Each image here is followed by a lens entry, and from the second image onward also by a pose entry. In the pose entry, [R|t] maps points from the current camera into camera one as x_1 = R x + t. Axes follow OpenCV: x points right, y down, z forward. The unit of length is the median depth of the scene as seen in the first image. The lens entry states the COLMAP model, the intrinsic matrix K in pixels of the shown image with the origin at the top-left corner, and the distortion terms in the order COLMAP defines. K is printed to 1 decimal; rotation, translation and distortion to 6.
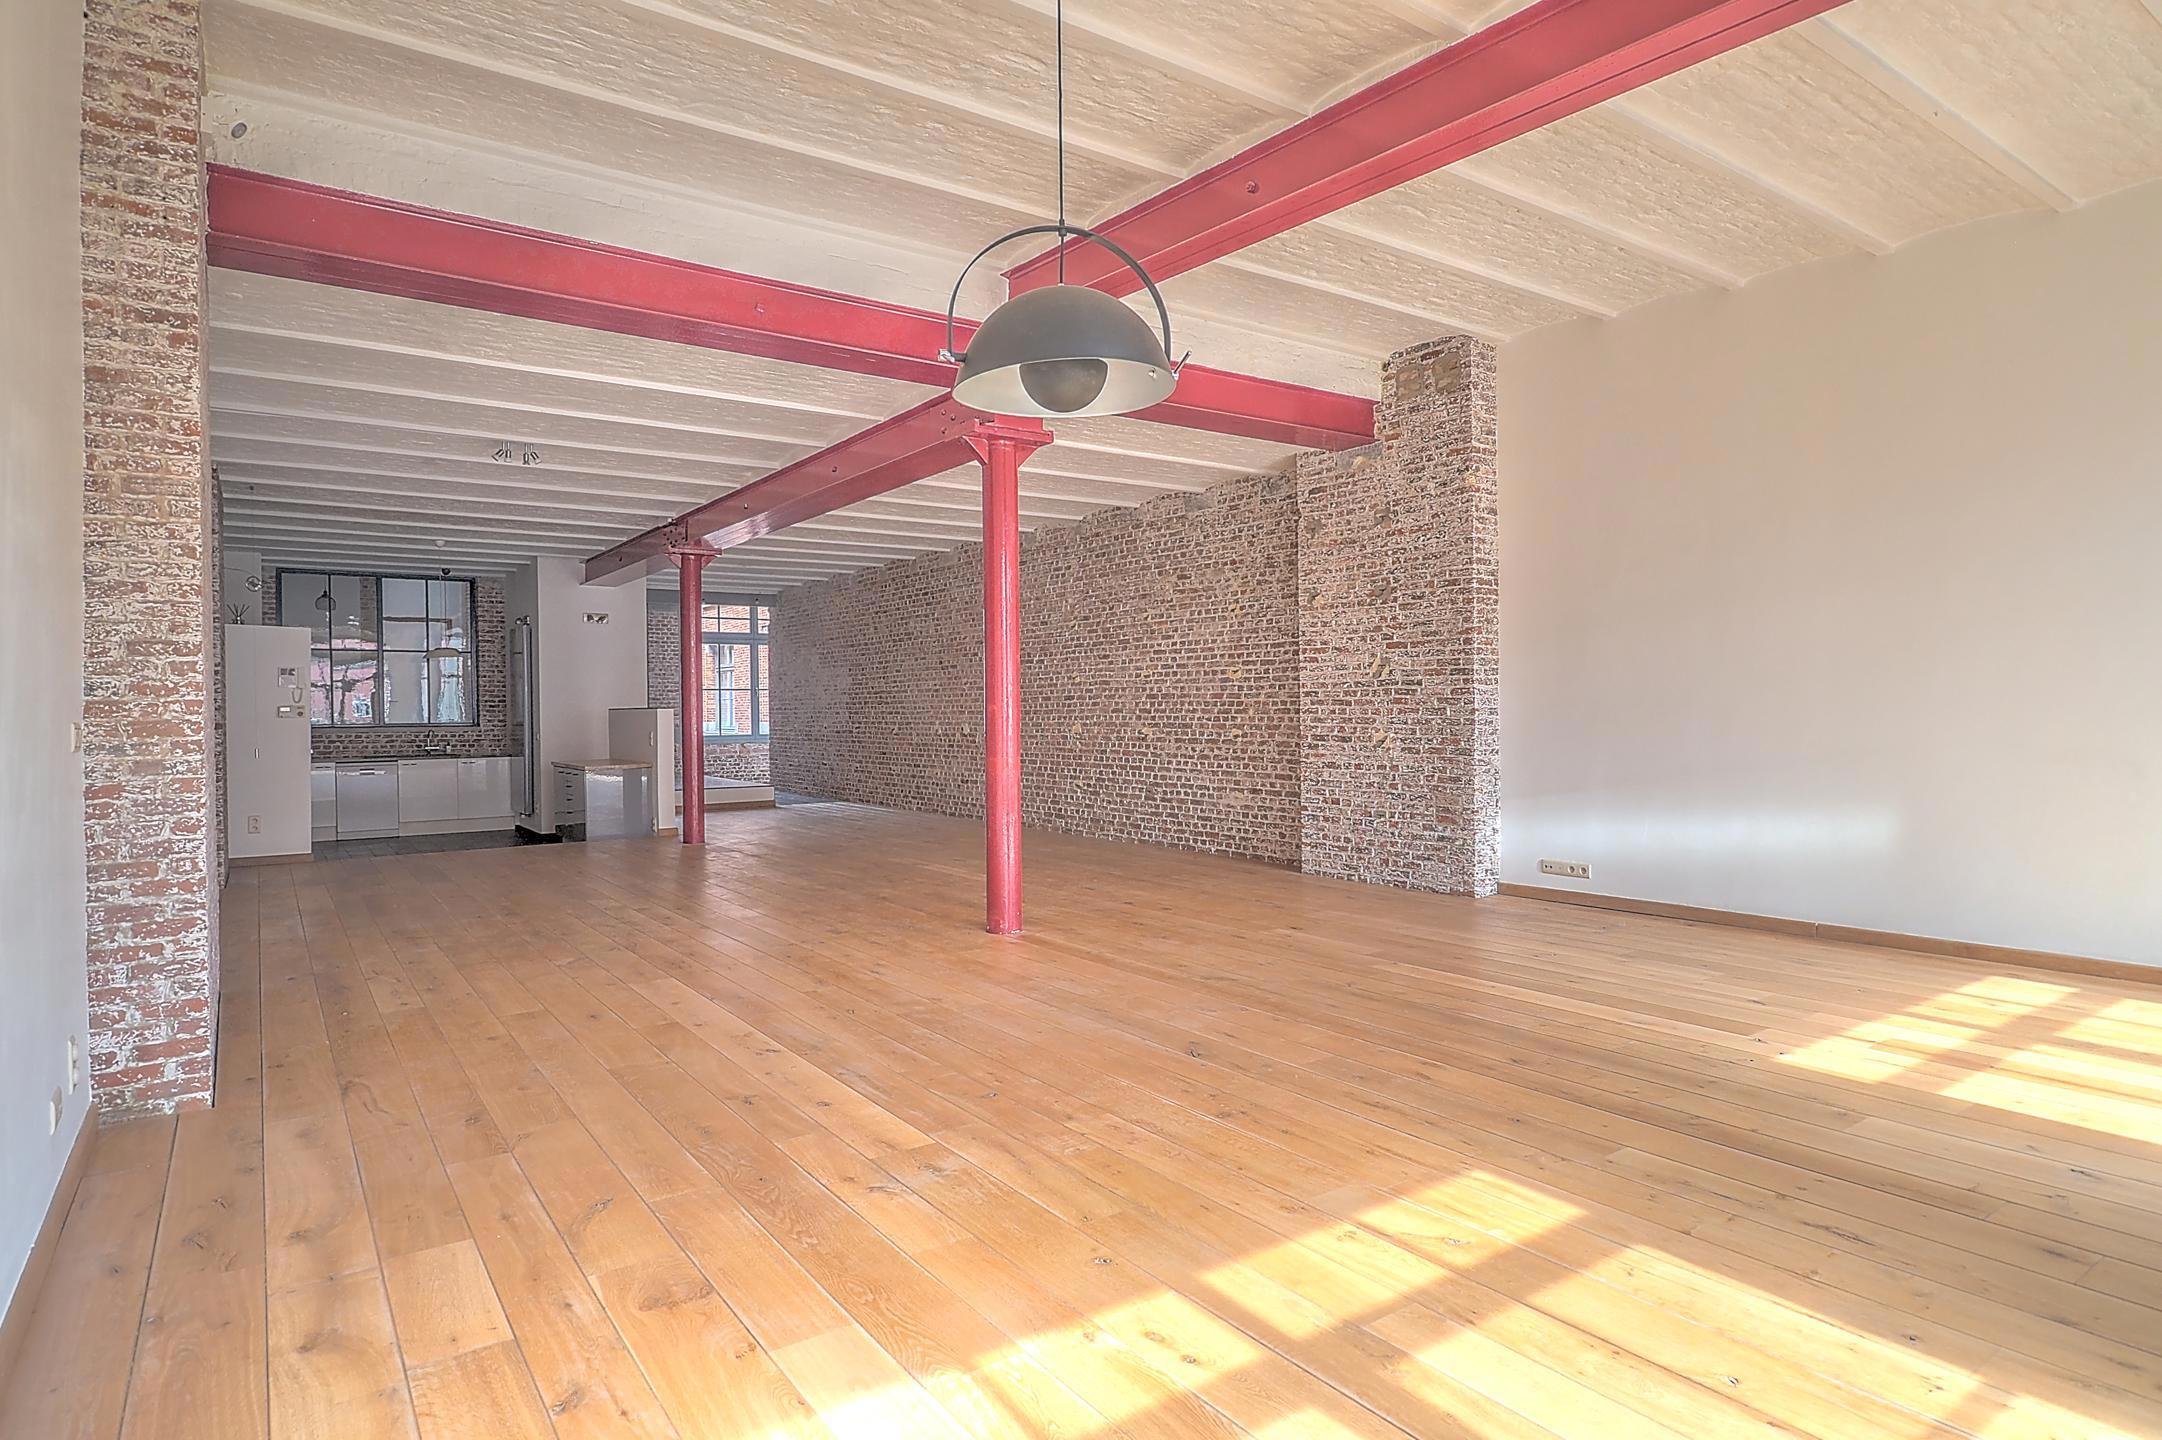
lens RADIAL K [[1184.7, 0, 1081.4], [0, 1184.7, 715.5], [0, 0, 1]] dist [-0.003956, -0.004686]
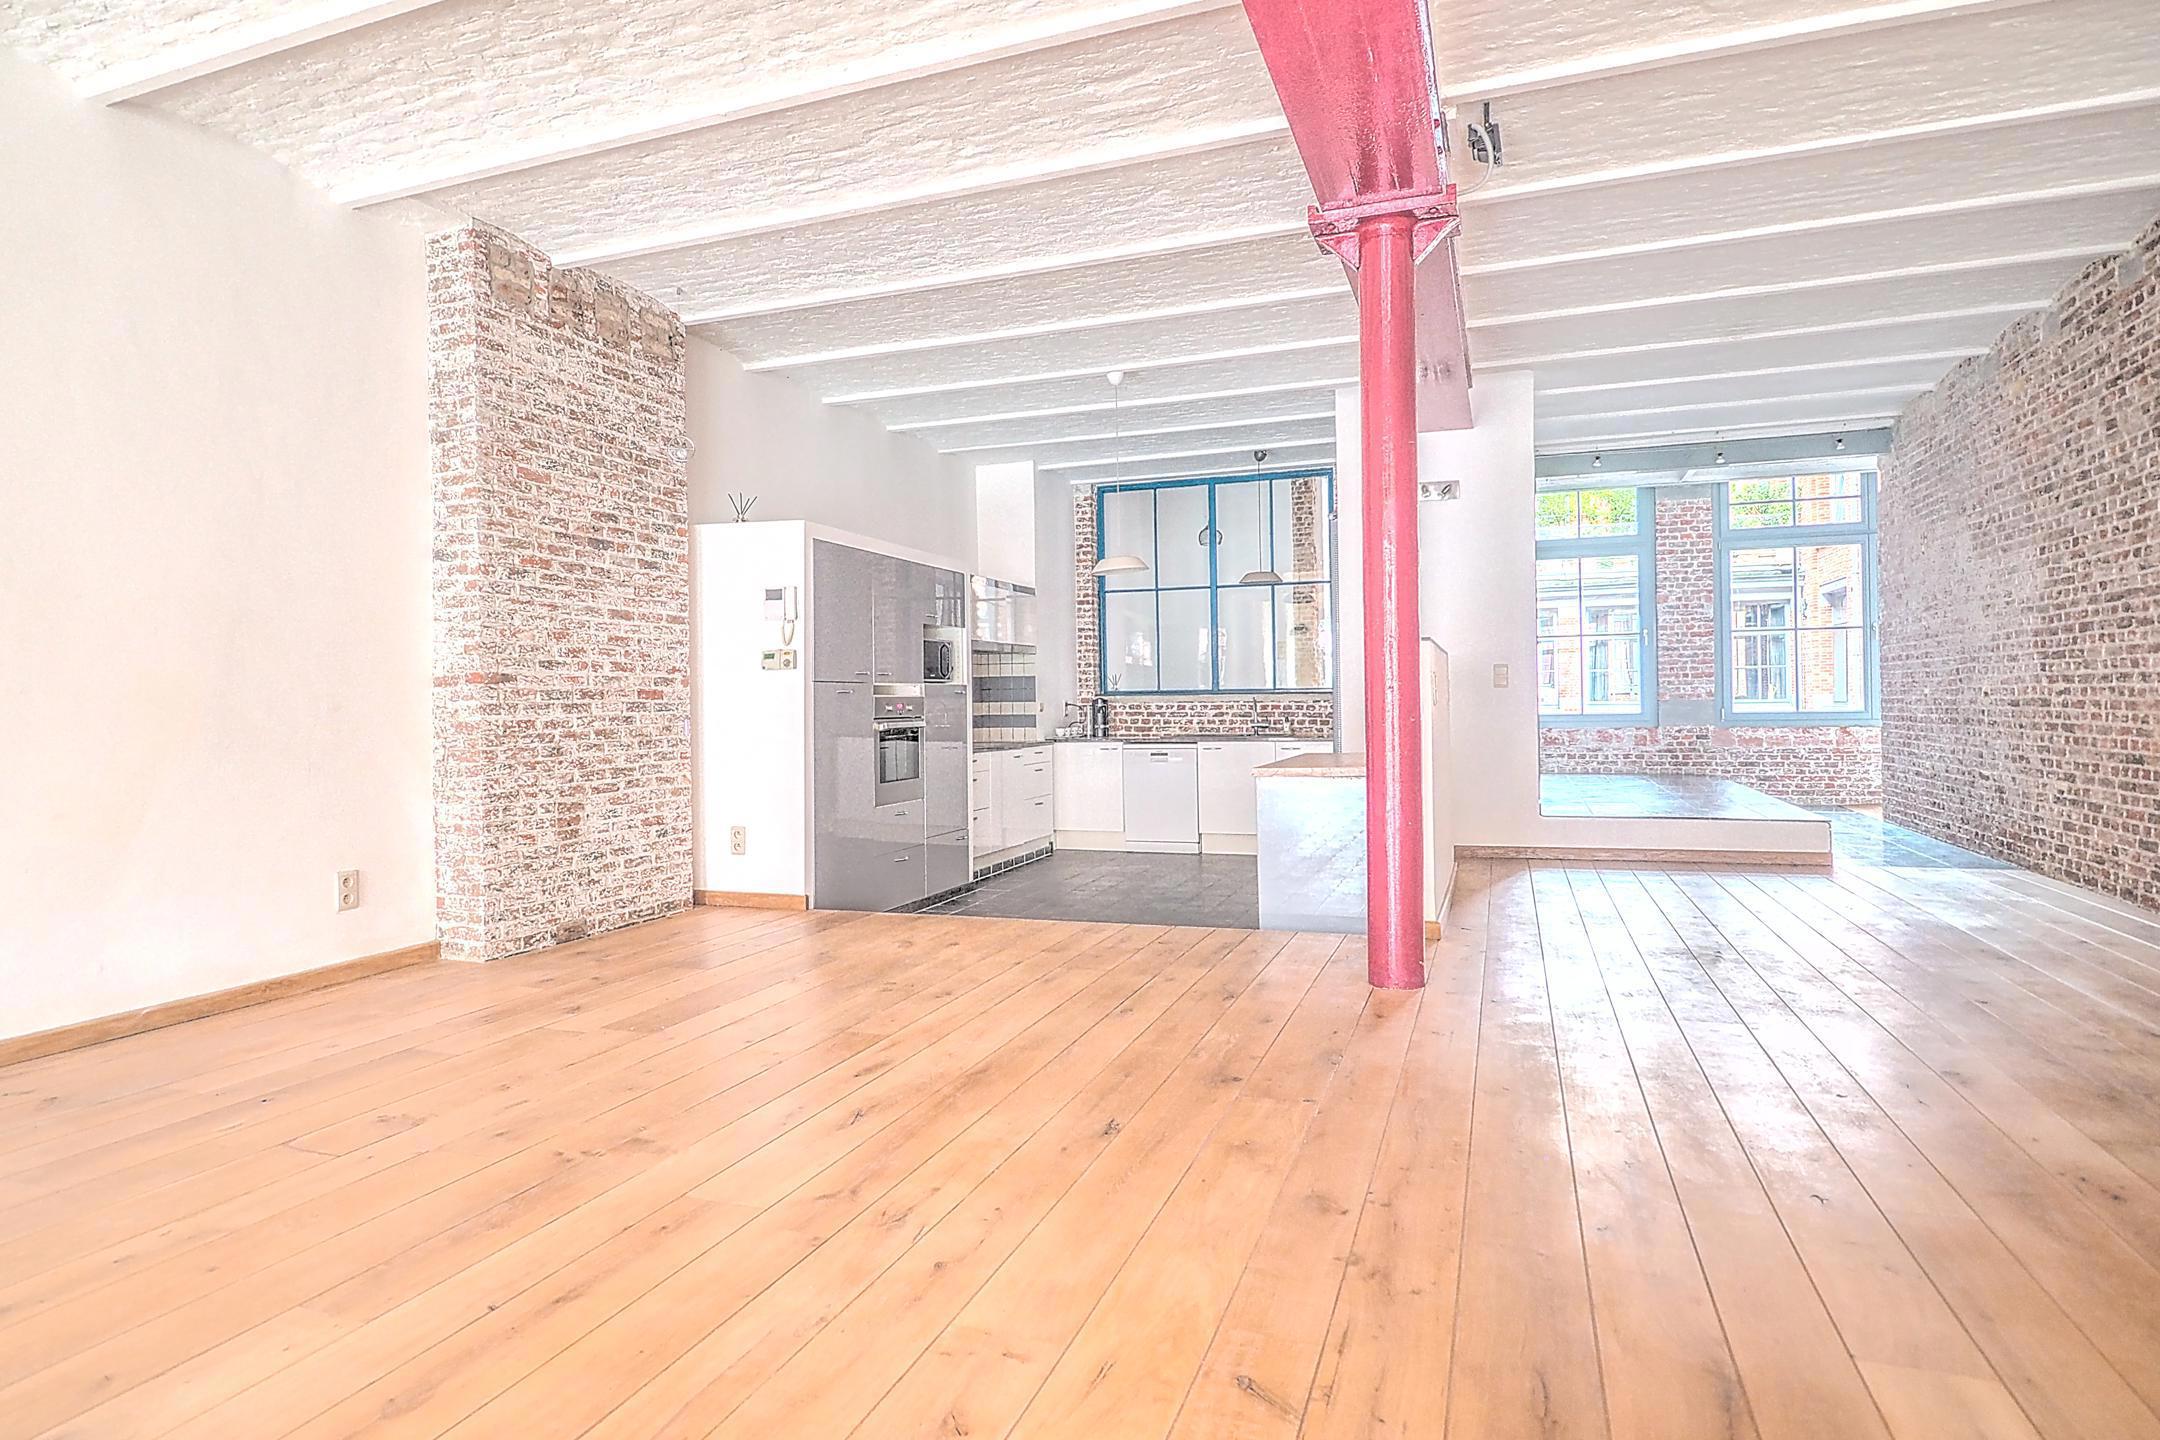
lens RADIAL K [[1183.6, 0, 1075.3], [0, 1183.6, 711.2], [0, 0, 1]] dist [-0.003956, -0.004686]
pose [[0.566596, 0.006431, -0.823970, -0.049788], [0.004443, 0.999931, 0.010860, 0.010874], [0.823984, -0.009814, 0.566529, 0.493325]]
